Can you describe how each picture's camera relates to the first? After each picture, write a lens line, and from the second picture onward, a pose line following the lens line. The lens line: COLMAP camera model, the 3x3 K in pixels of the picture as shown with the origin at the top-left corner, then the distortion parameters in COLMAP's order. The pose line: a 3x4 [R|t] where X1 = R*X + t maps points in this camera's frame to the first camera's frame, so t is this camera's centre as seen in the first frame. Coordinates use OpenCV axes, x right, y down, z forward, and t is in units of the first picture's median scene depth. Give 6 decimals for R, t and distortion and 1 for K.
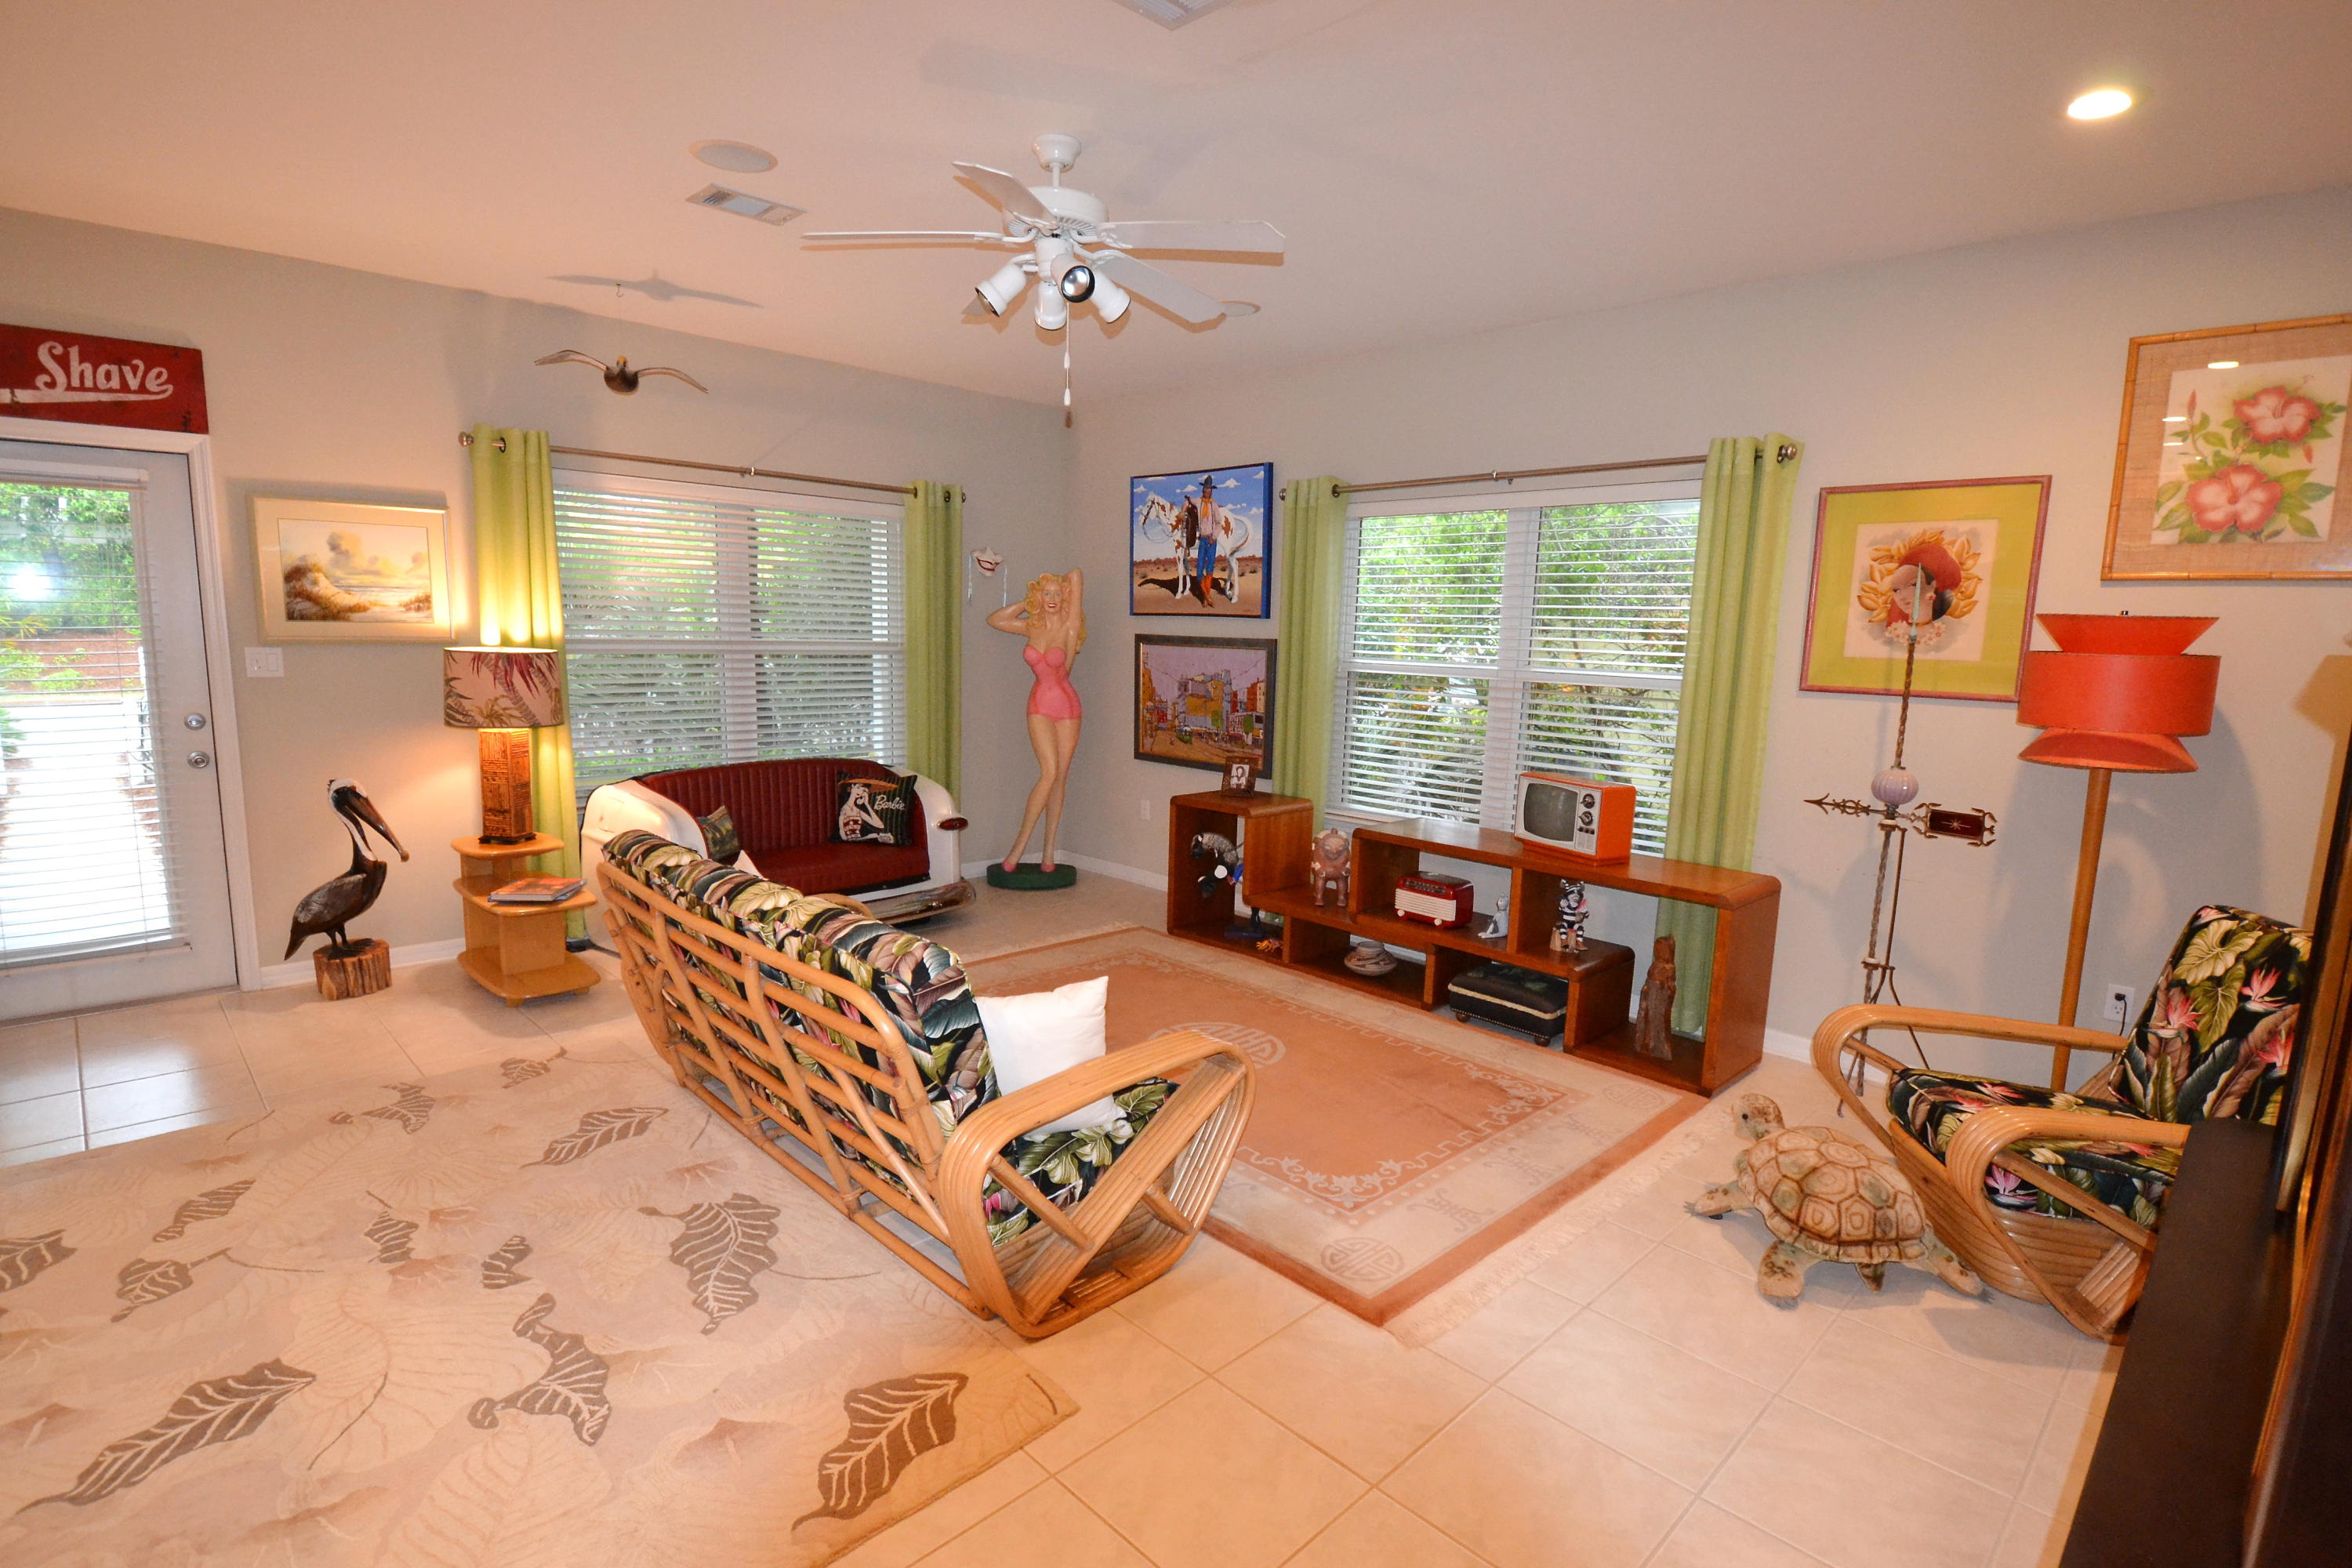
lens RADIAL K [[1139.0, 0, 1176.0], [0, 1139.0, 790.1], [0, 0, 1]] dist [-0.012558, -0.000280]
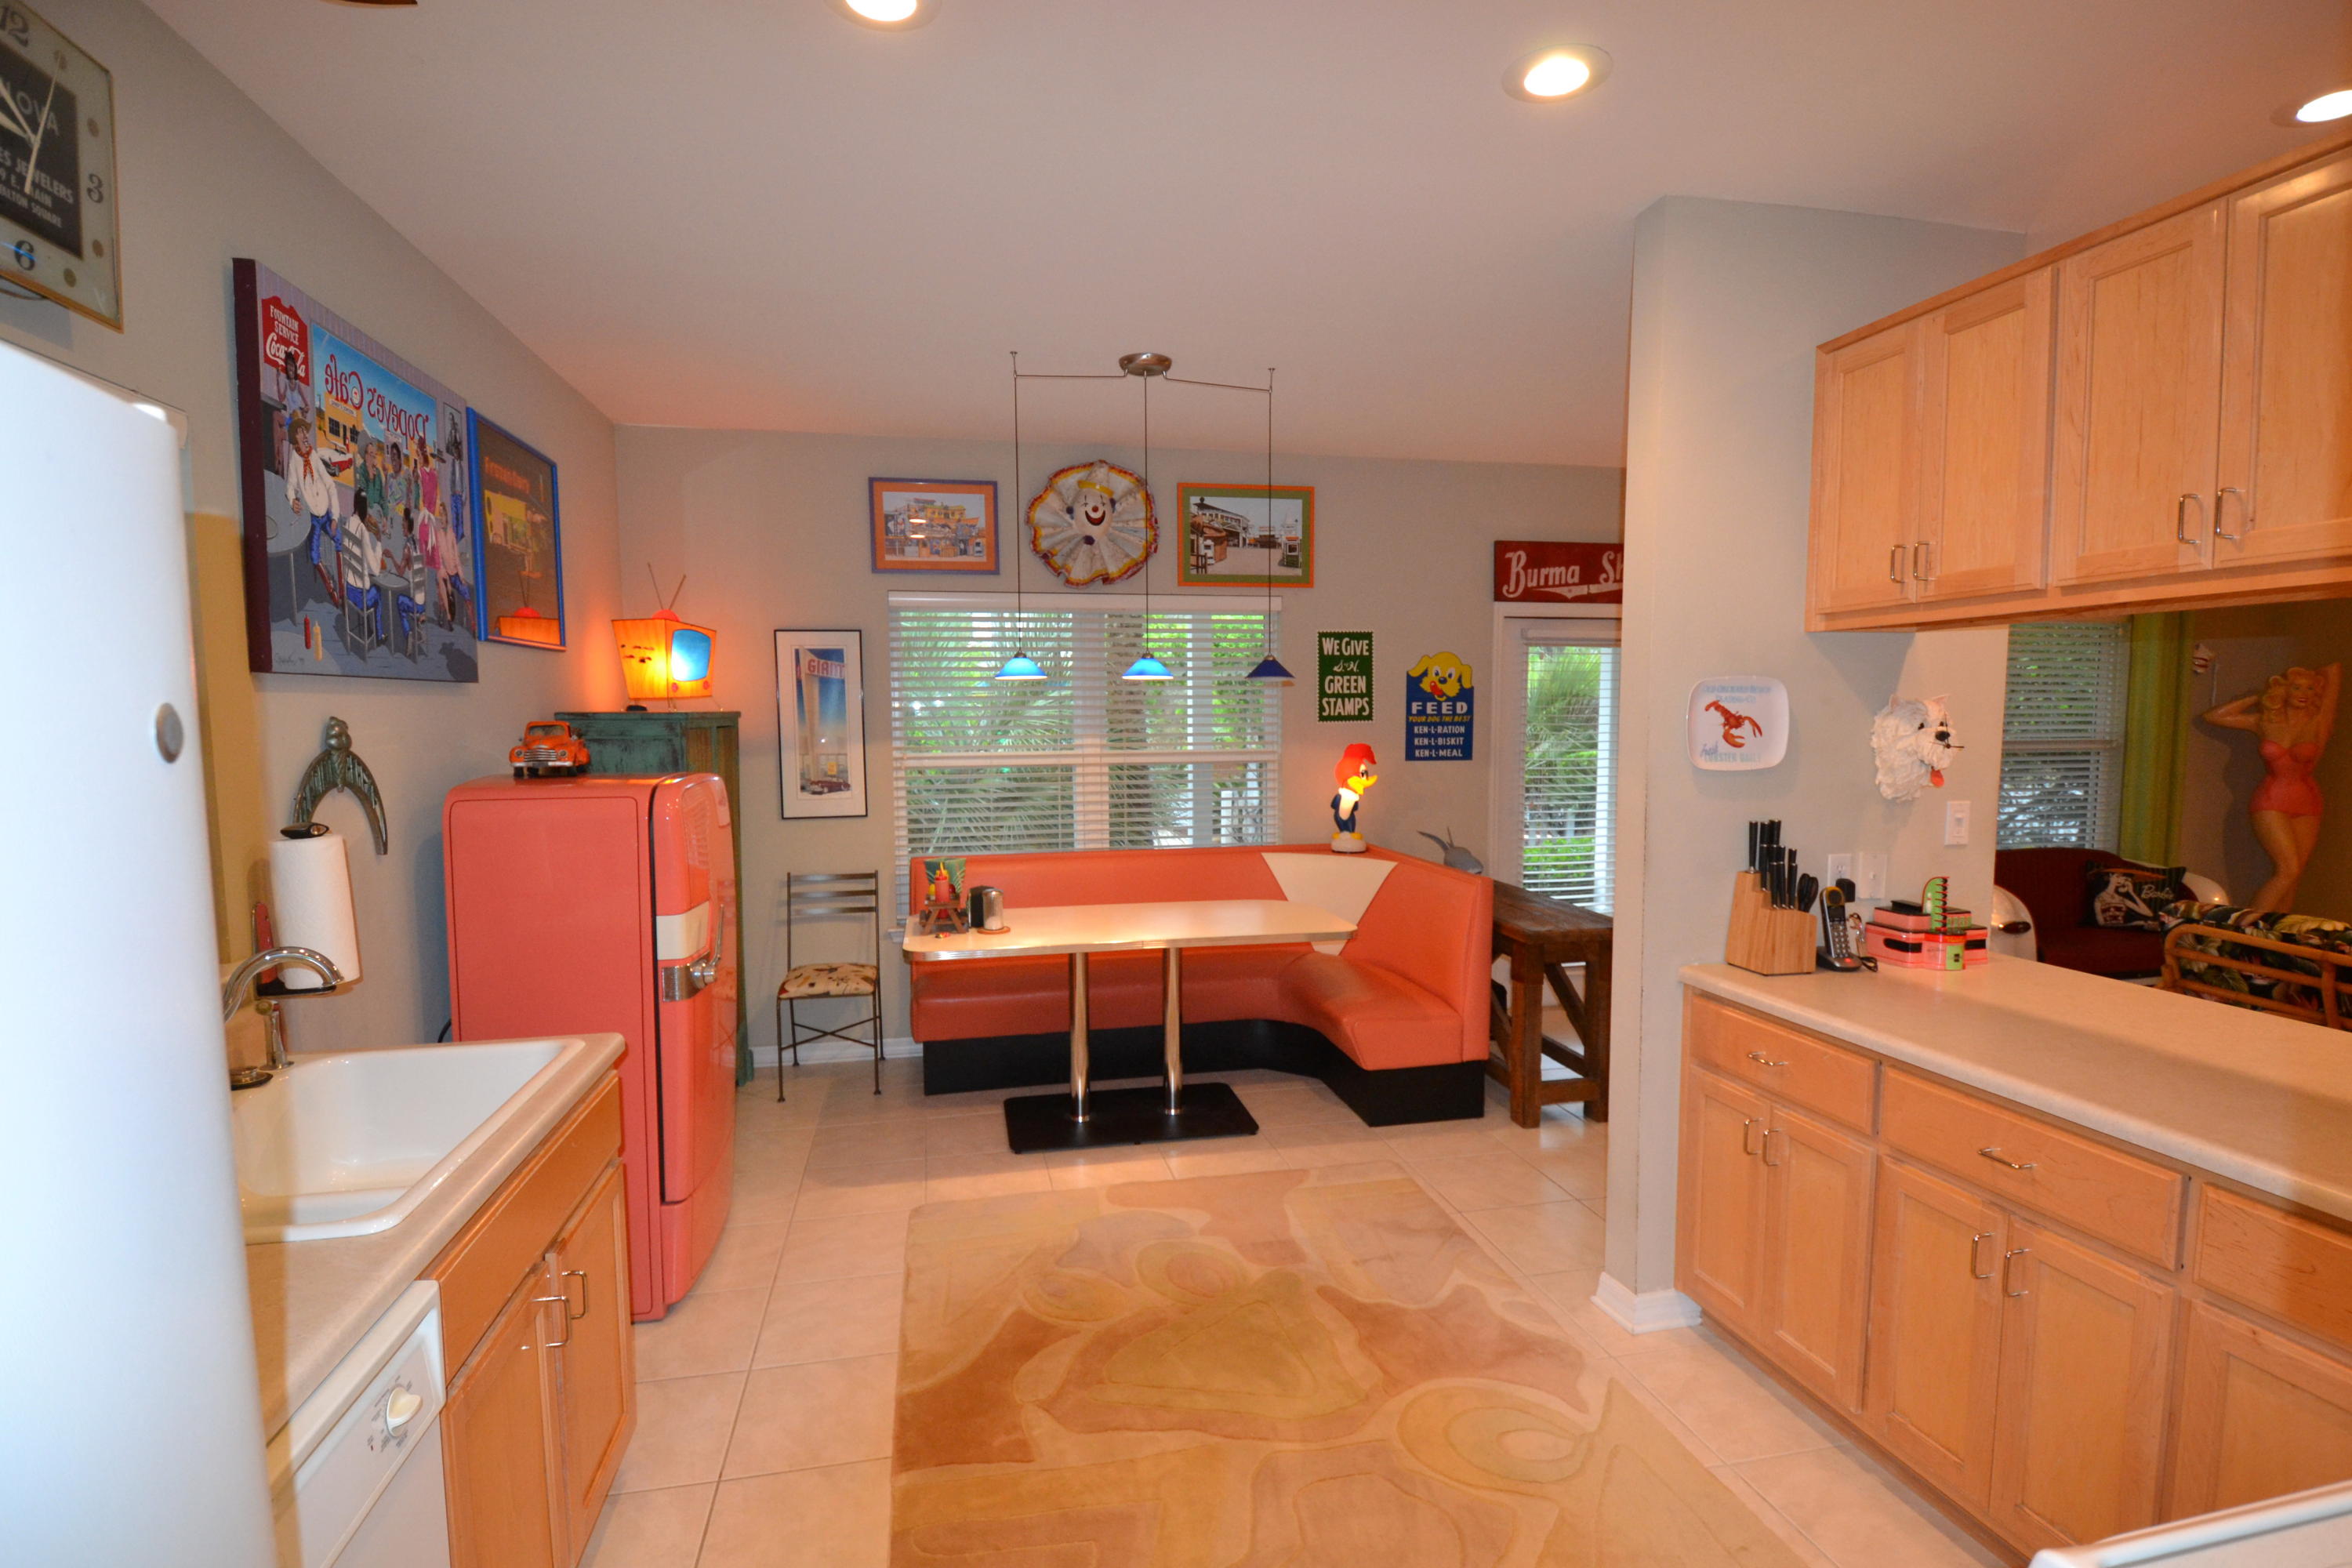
lens RADIAL K [[1139.0, 0, 1184.4], [0, 1139.0, 797.3], [0, 0, 1]] dist [-0.012558, -0.000280]
pose [[0.848338, 0.004554, -0.529435, -0.462797], [-0.044436, 0.997047, -0.062626, 0.028940], [0.527587, 0.076654, 0.846036, -0.364882]]
